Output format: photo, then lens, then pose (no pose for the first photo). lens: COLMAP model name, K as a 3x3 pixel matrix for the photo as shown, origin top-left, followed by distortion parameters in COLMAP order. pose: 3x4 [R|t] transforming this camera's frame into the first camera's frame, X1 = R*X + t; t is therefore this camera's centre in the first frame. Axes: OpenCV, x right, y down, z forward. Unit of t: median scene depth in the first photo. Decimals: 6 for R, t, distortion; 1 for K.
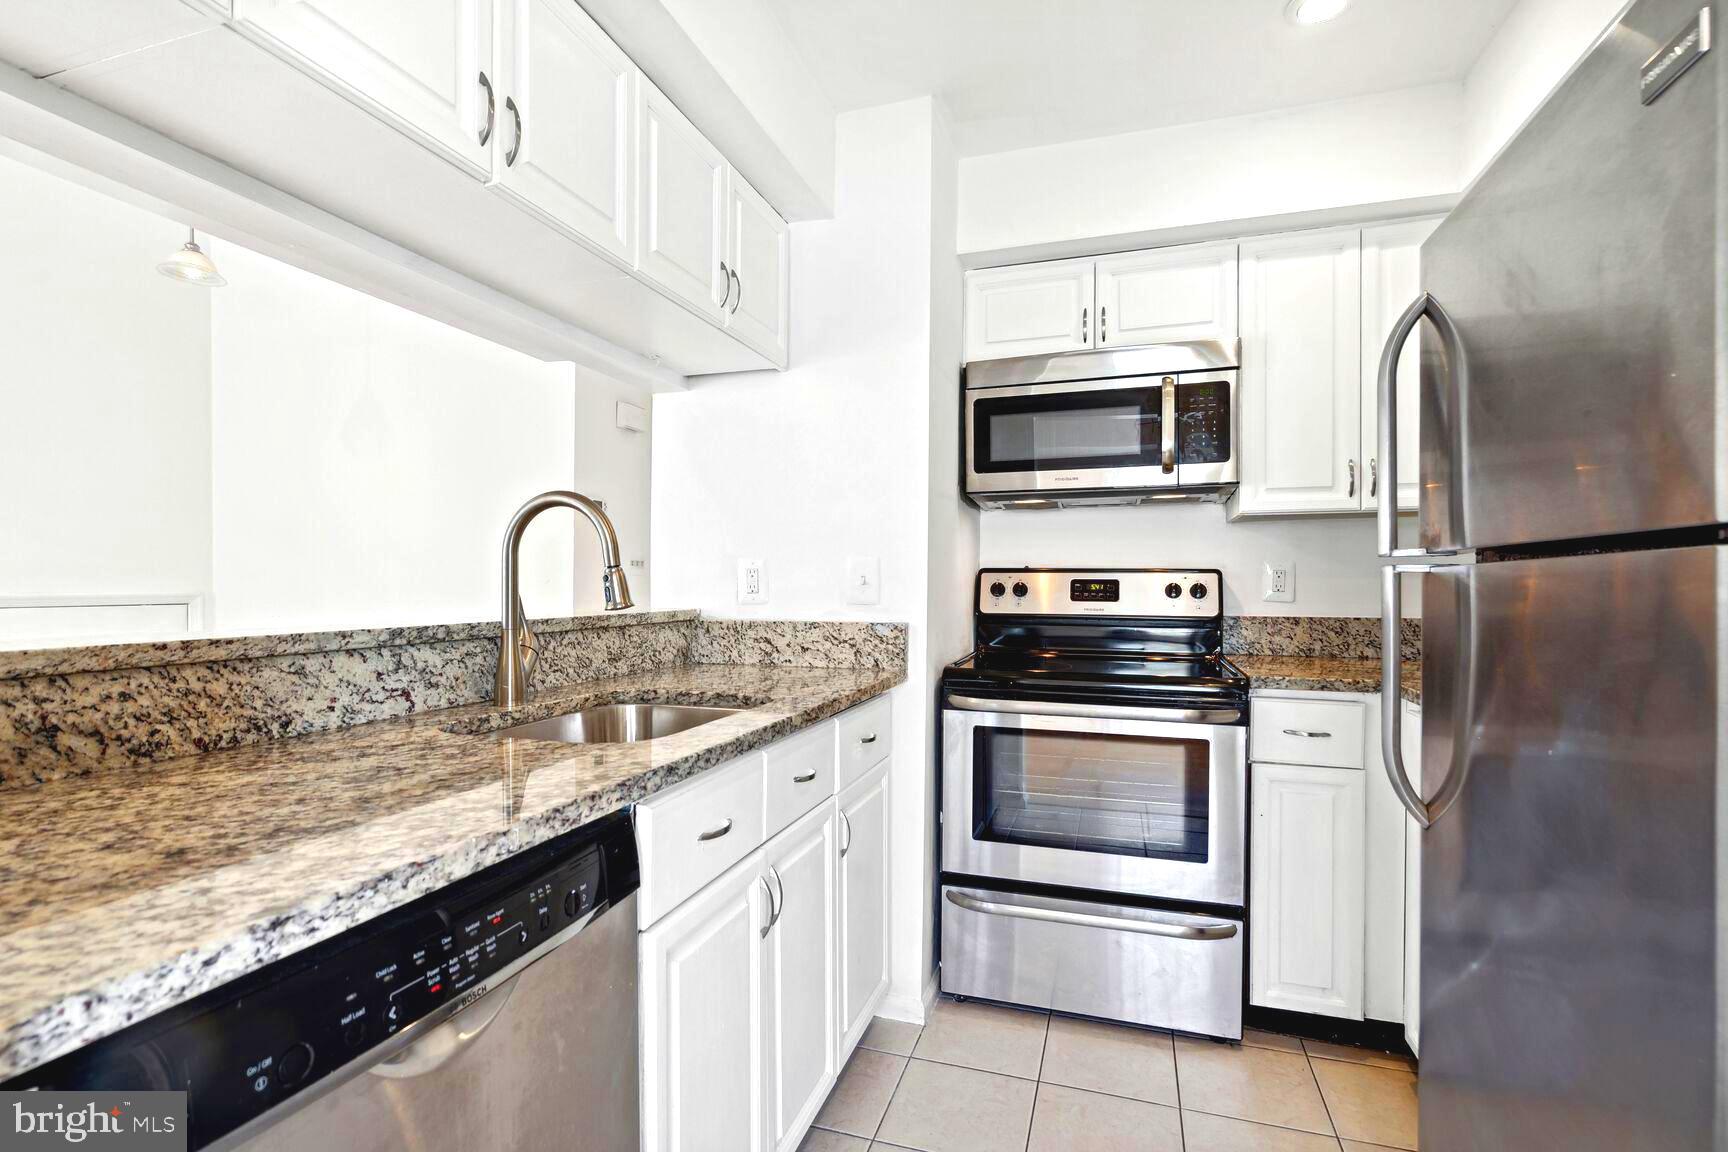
lens RADIAL K [[815.0, 0, 863.3], [0, 815.0, 588.1], [0, 0, 1]] dist [-0.004886, -0.000763]
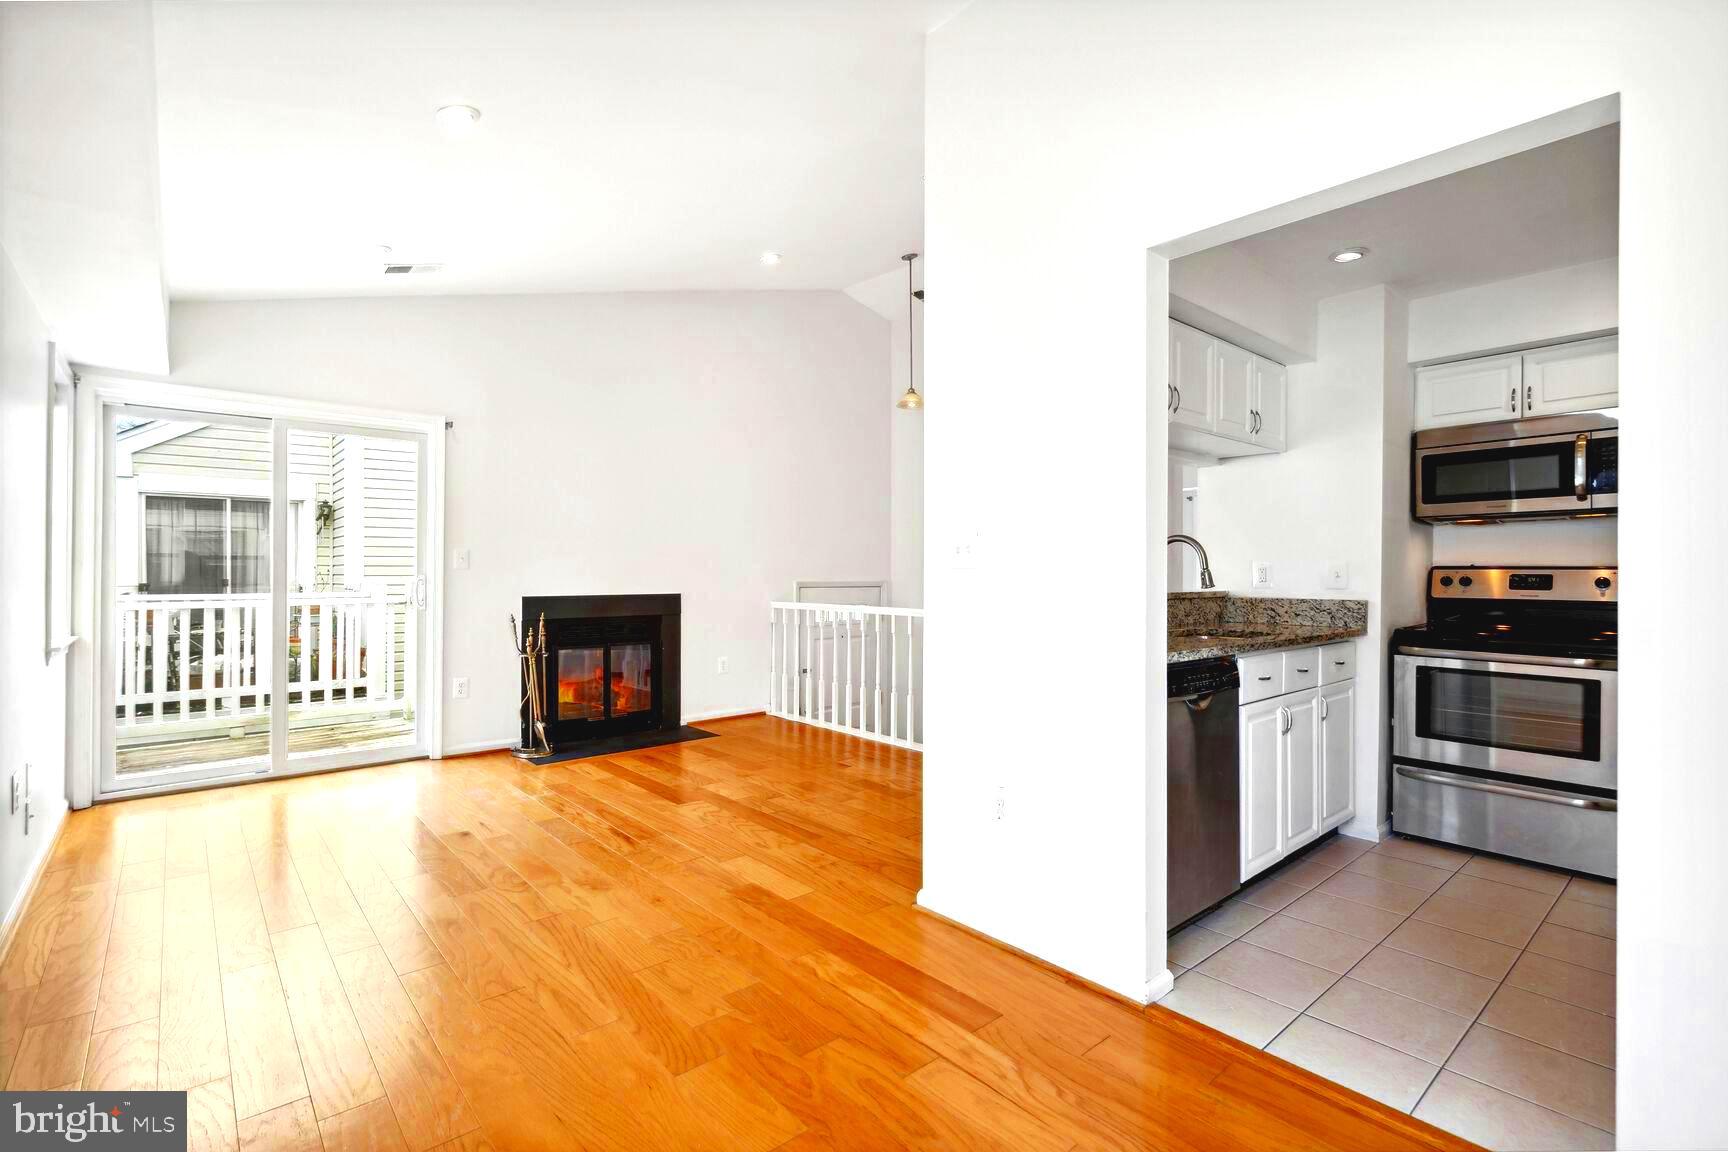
lens RADIAL K [[793.0, 0, 867.2], [0, 793.0, 572.9], [0, 0, 1]] dist [-0.002422, -0.000002]
pose [[0.857438, 0.000743, -0.514587, 0.009733], [-0.005487, 0.999955, -0.007699, 0.004301], [0.514559, 0.009425, 0.857403, -0.850327]]
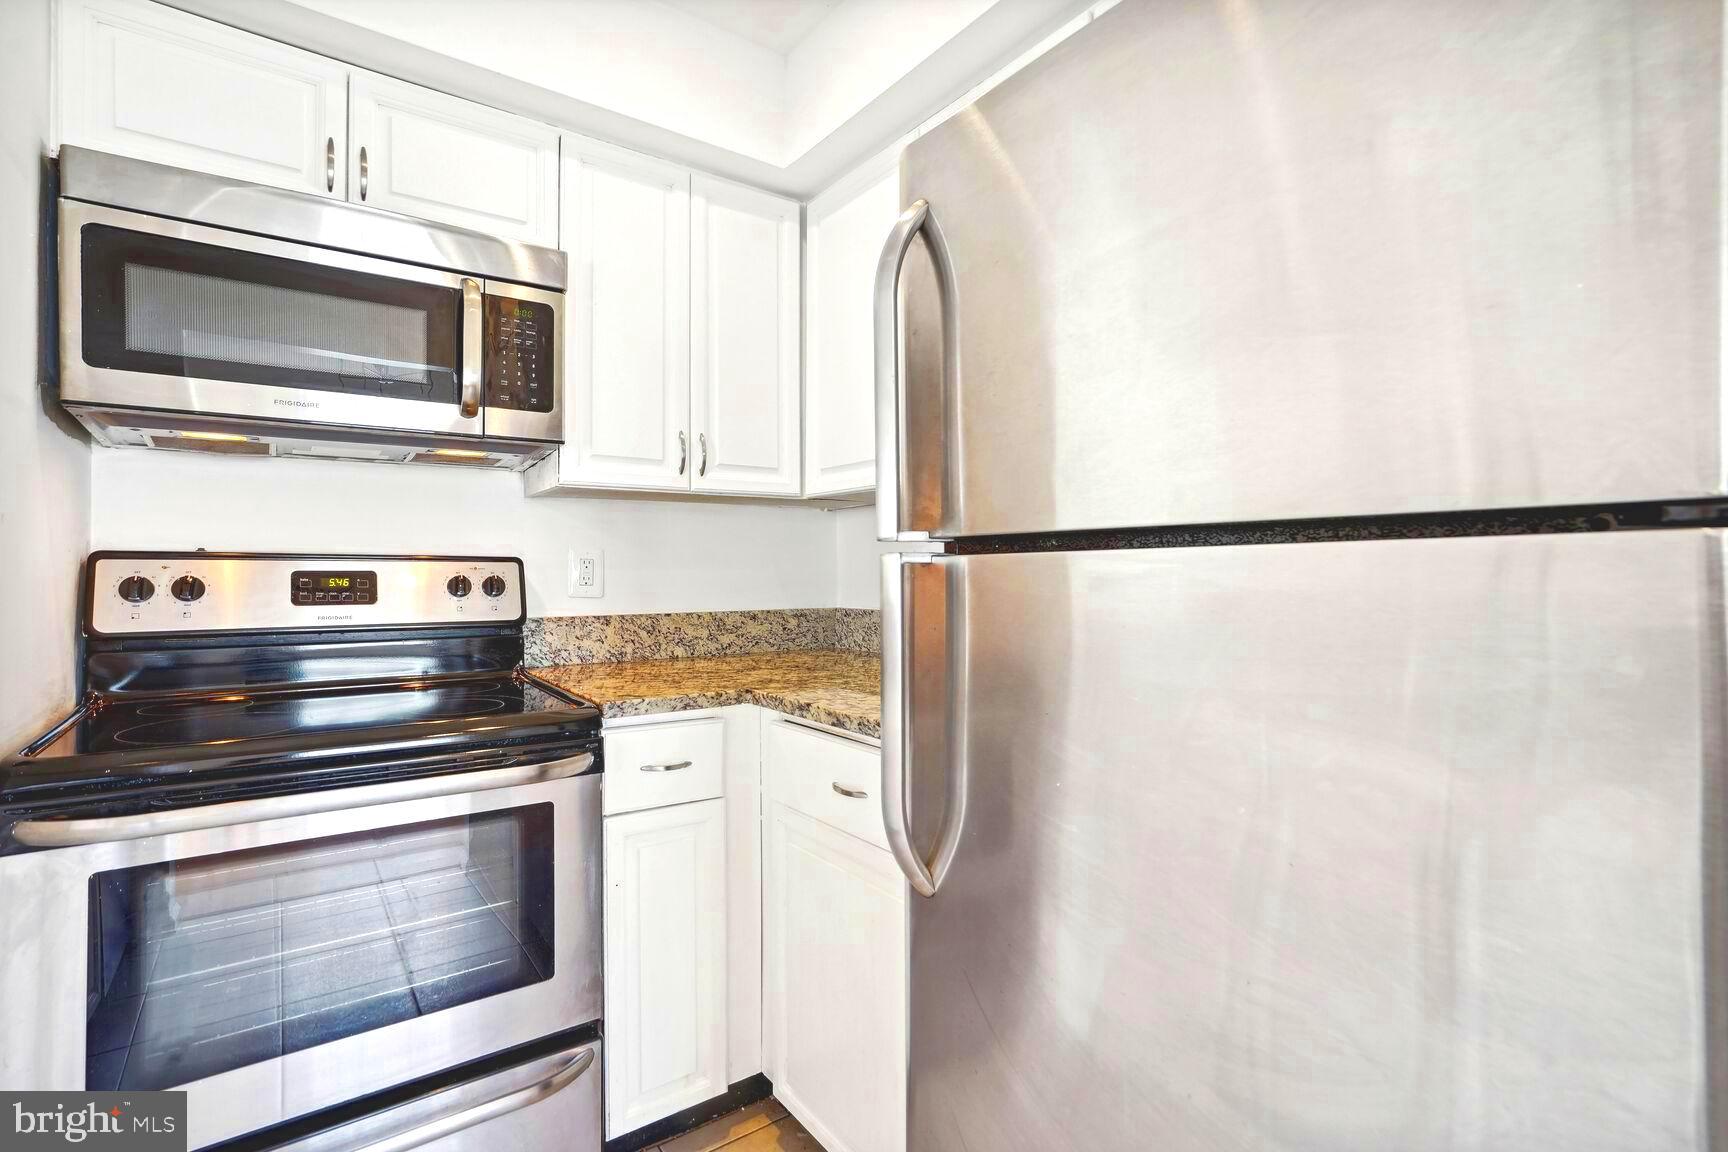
lens RADIAL K [[806.1, 0, 866.4], [0, 806.1, 566.1], [0, 0, 1]] dist [-0.047718, 0.025700]
pose [[0.585934, 0.003106, 0.810353, 0.024409], [0.007991, 0.999922, -0.009610, -0.005505], [-0.810320, 0.012107, 0.585863, 0.331446]]
